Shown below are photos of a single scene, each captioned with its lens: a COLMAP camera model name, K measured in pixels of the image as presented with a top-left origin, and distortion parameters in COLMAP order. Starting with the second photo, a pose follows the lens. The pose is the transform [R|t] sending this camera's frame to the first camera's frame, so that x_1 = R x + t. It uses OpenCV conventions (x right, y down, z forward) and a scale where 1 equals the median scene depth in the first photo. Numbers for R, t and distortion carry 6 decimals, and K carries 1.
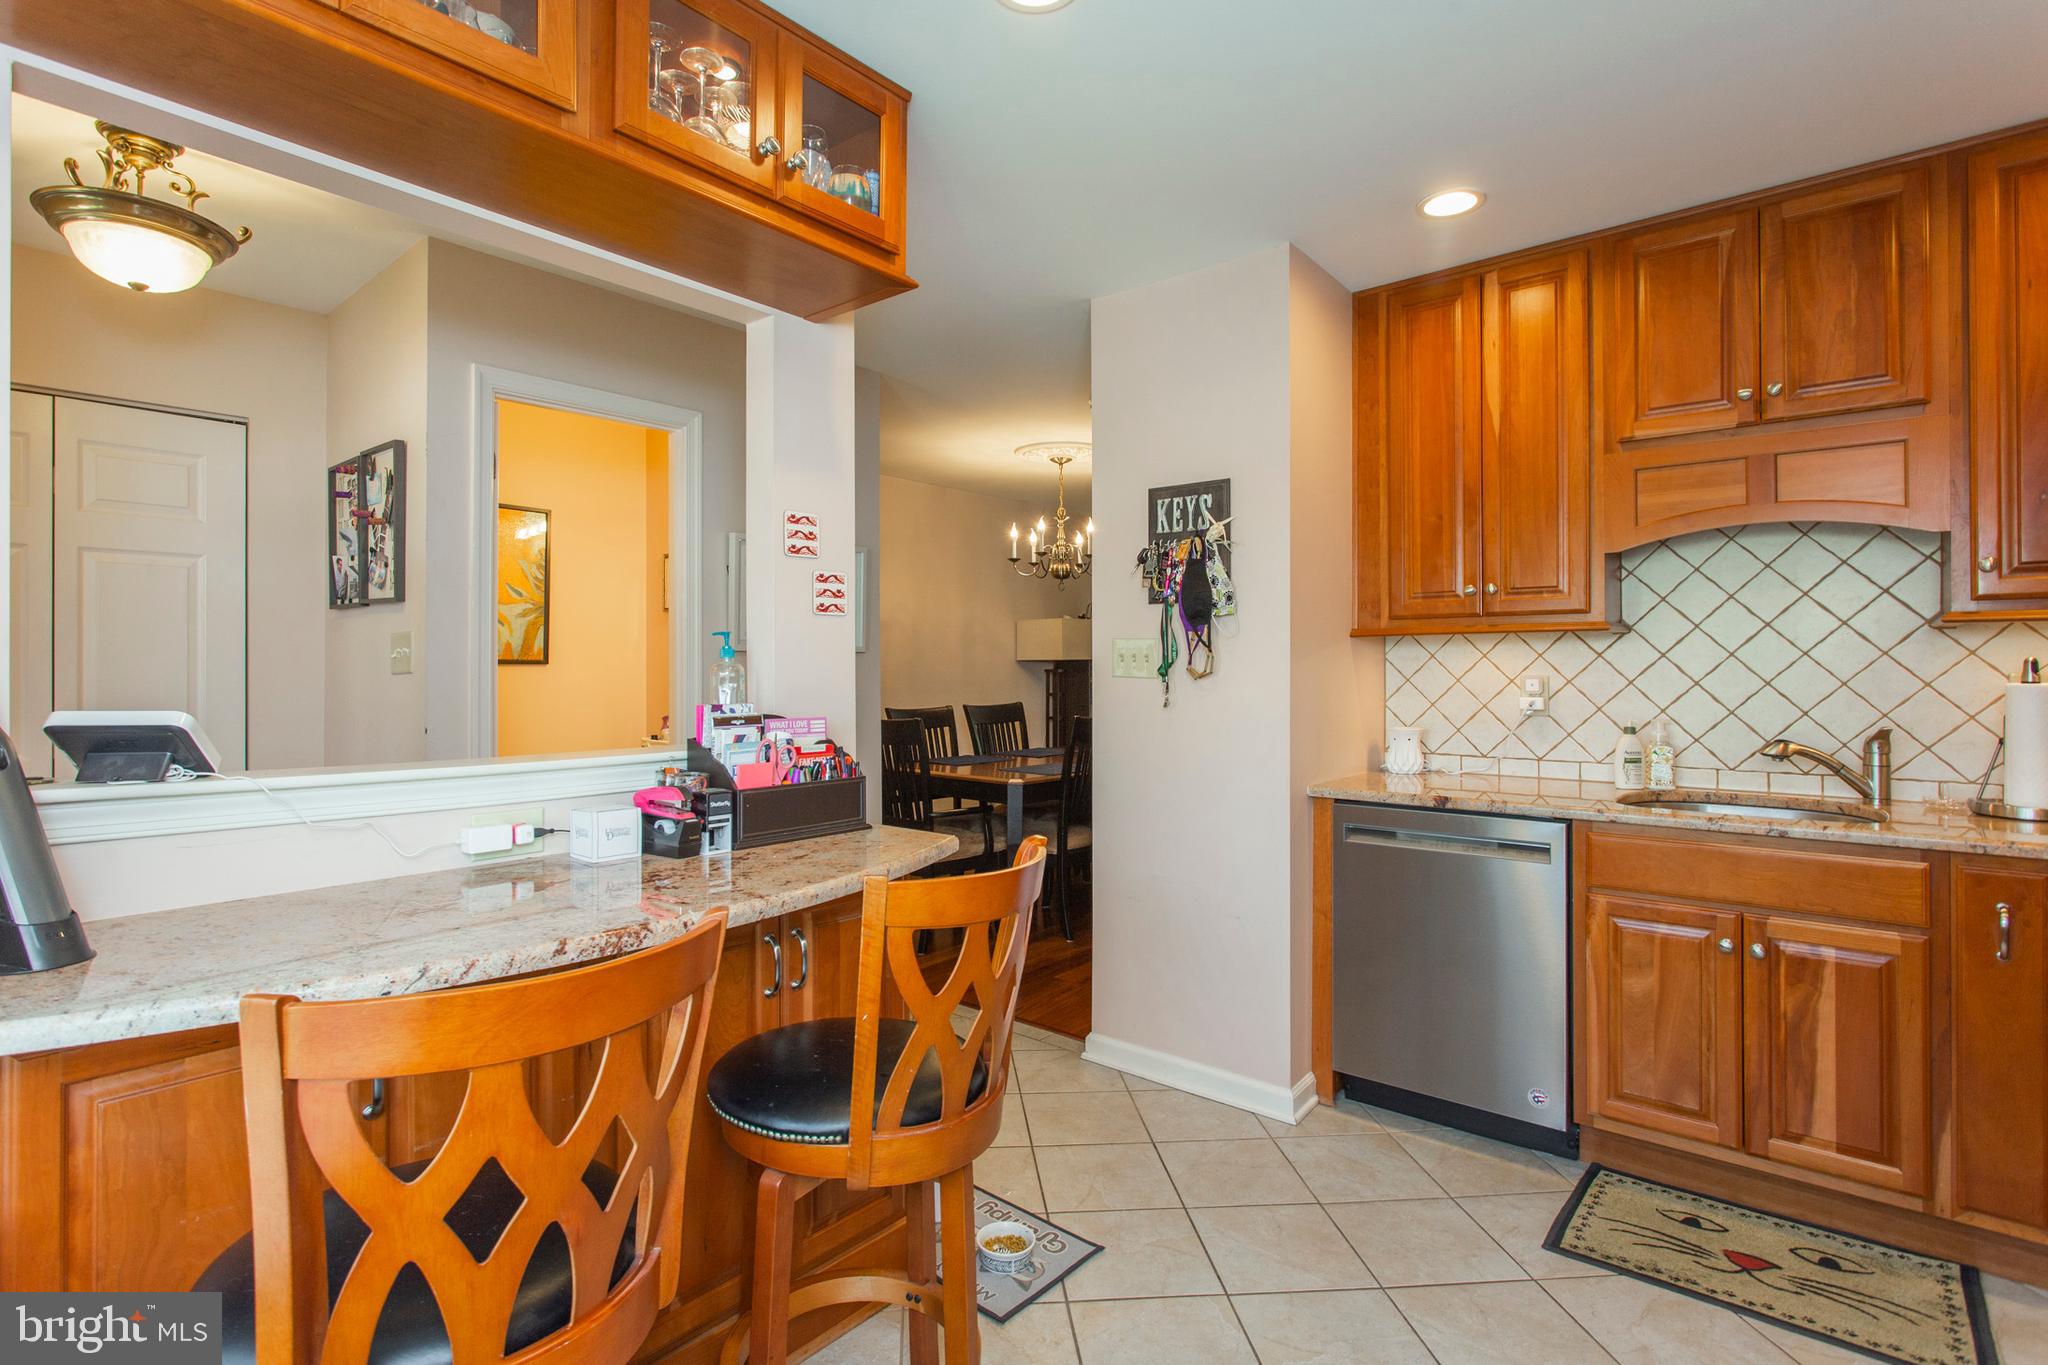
lens RADIAL K [[988.5, 0, 1016.3], [0, 988.5, 670.7], [0, 0, 1]] dist [-0.016480, 0.003576]
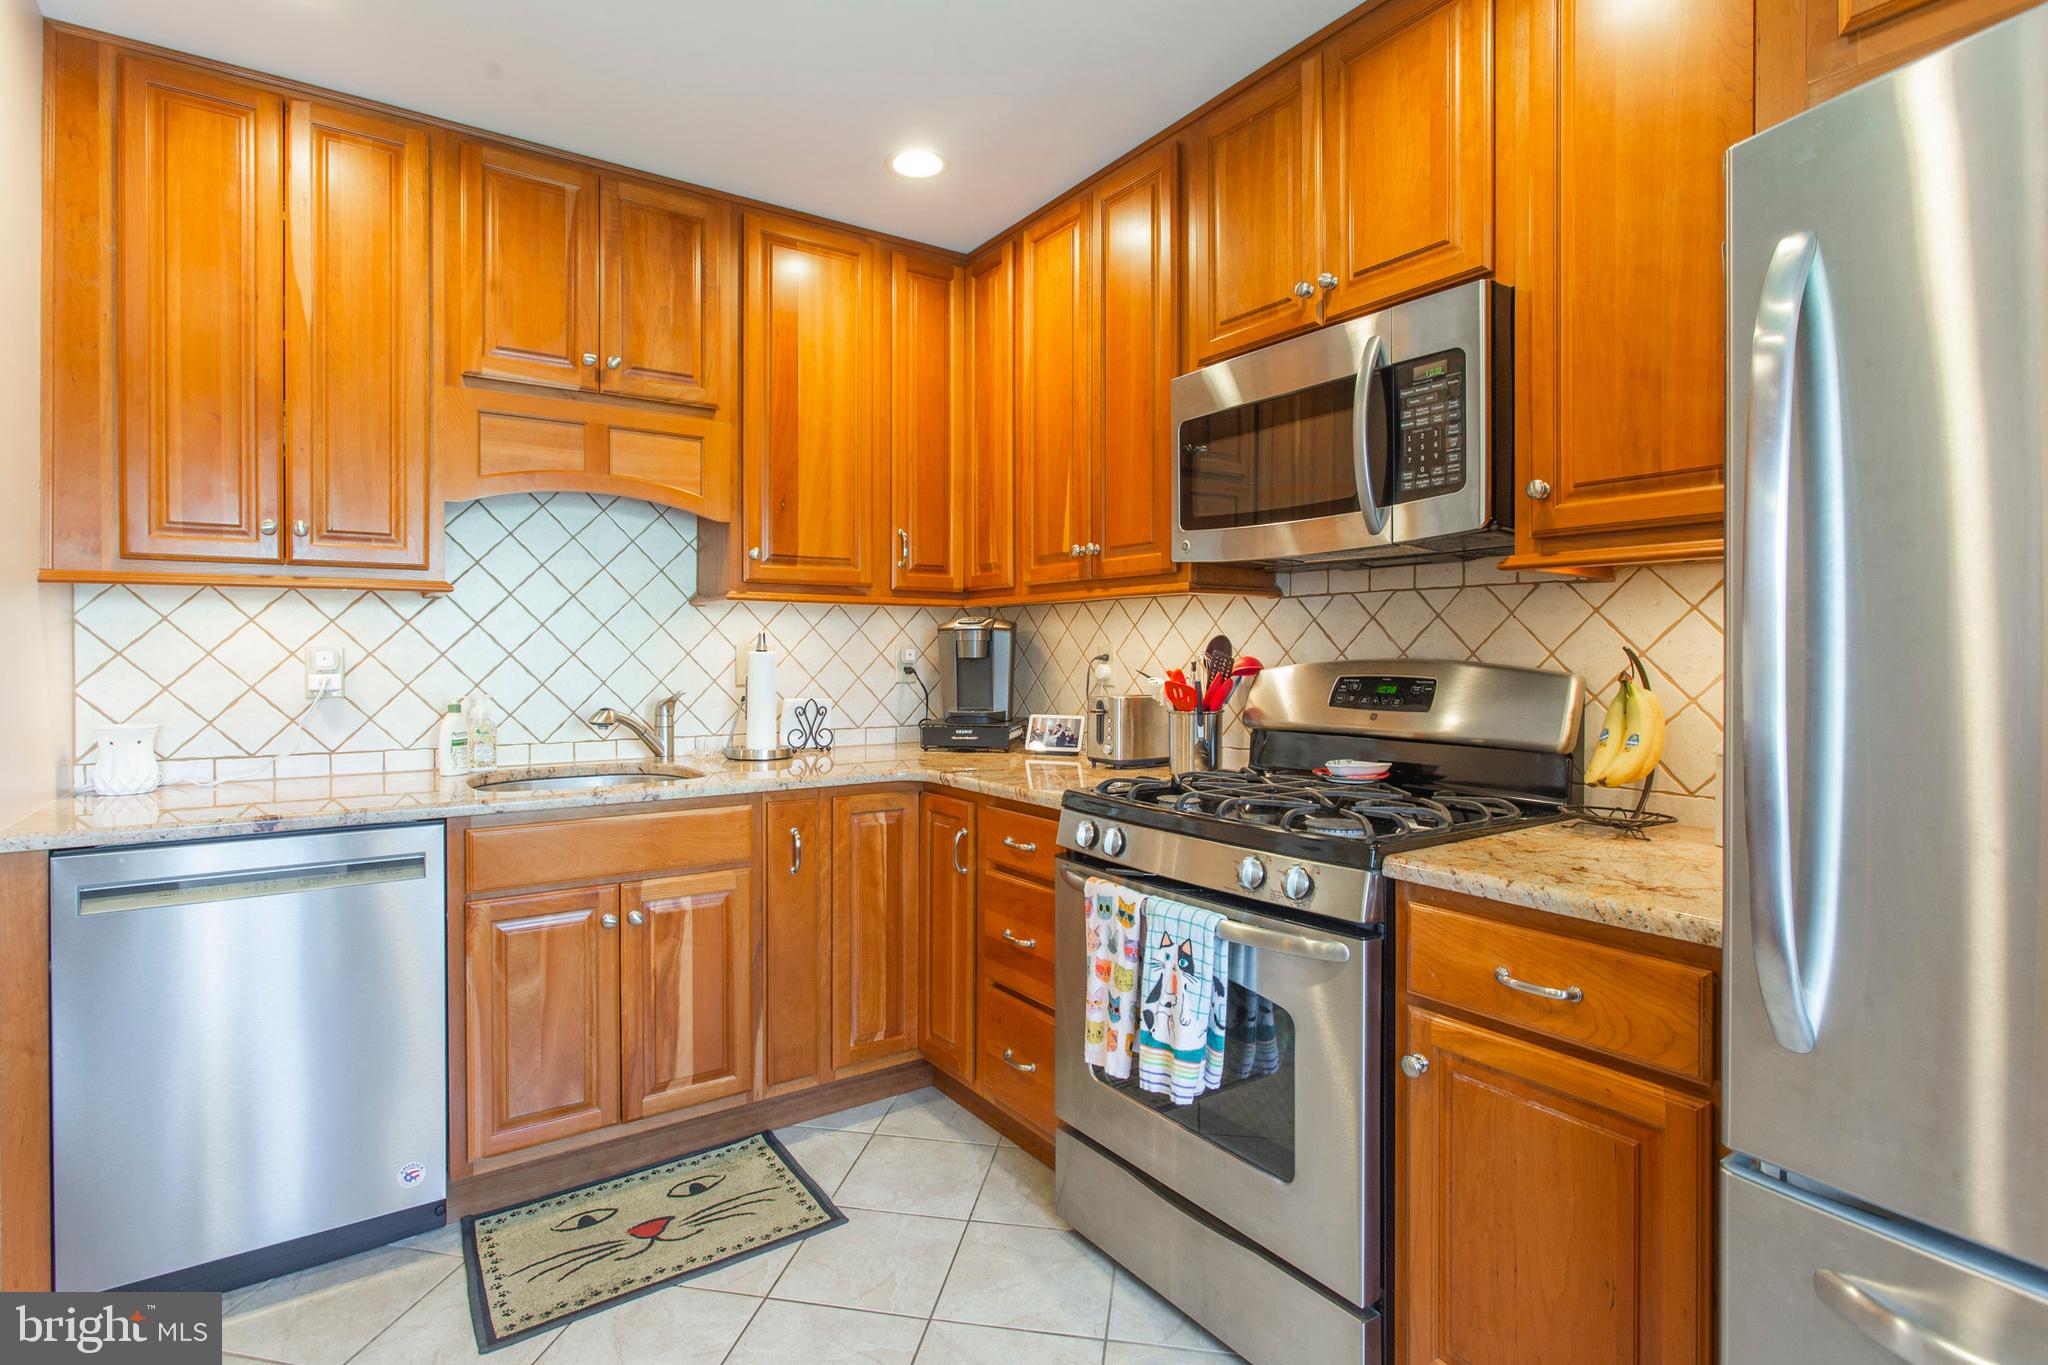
lens RADIAL K [[988.5, 0, 1014.7], [0, 988.5, 661.7], [0, 0, 1]] dist [-0.016480, 0.003576]
pose [[0.272349, -0.010149, 0.962145, -0.097138], [0.002877, 0.999948, 0.009734, 0.013771], [-0.962194, 0.000117, 0.272364, 0.323067]]
